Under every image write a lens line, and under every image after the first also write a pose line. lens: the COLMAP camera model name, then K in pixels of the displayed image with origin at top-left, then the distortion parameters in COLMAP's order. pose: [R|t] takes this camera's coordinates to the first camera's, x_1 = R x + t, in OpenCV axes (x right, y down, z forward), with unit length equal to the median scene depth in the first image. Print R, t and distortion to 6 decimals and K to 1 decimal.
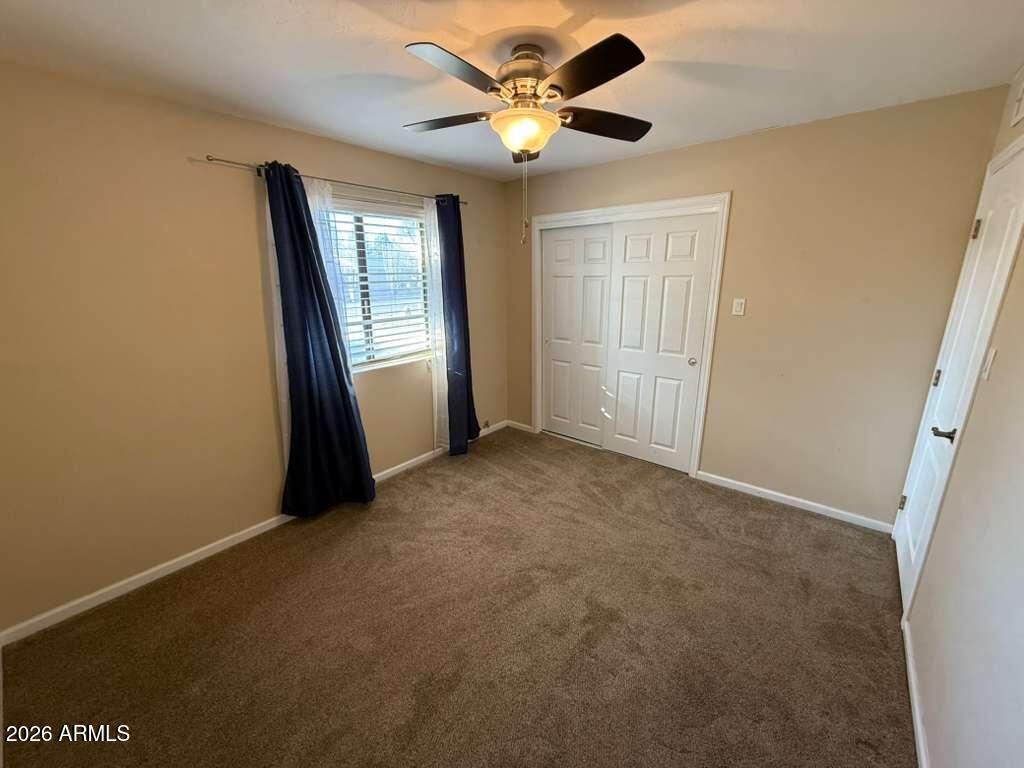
lens RADIAL K [[407.6, 0, 506.9], [0, 407.6, 385.7], [0, 0, 1]] dist [-0.001496, 0.000040]
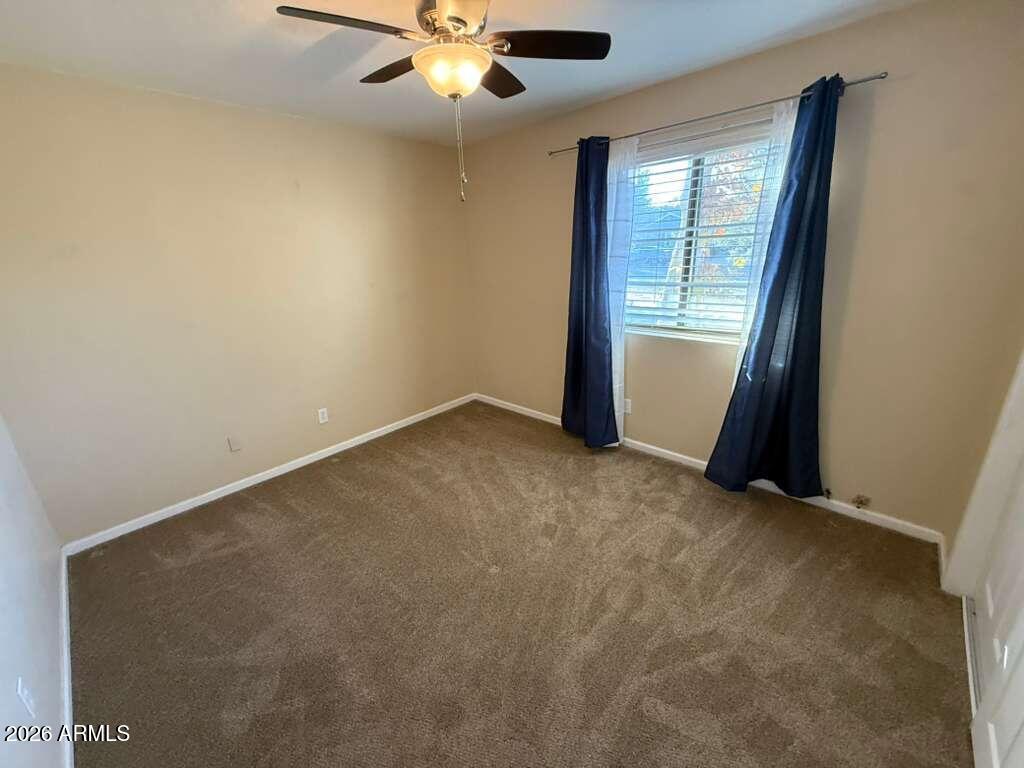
lens RADIAL K [[407.6, 0, 504.5], [0, 407.6, 381.4], [0, 0, 1]] dist [-0.001496, 0.000040]
pose [[-0.062866, 0.322327, -0.944539, 0.580543], [-0.215982, 0.919589, 0.328188, -0.167154], [0.974371, 0.224635, 0.011806, 0.654722]]
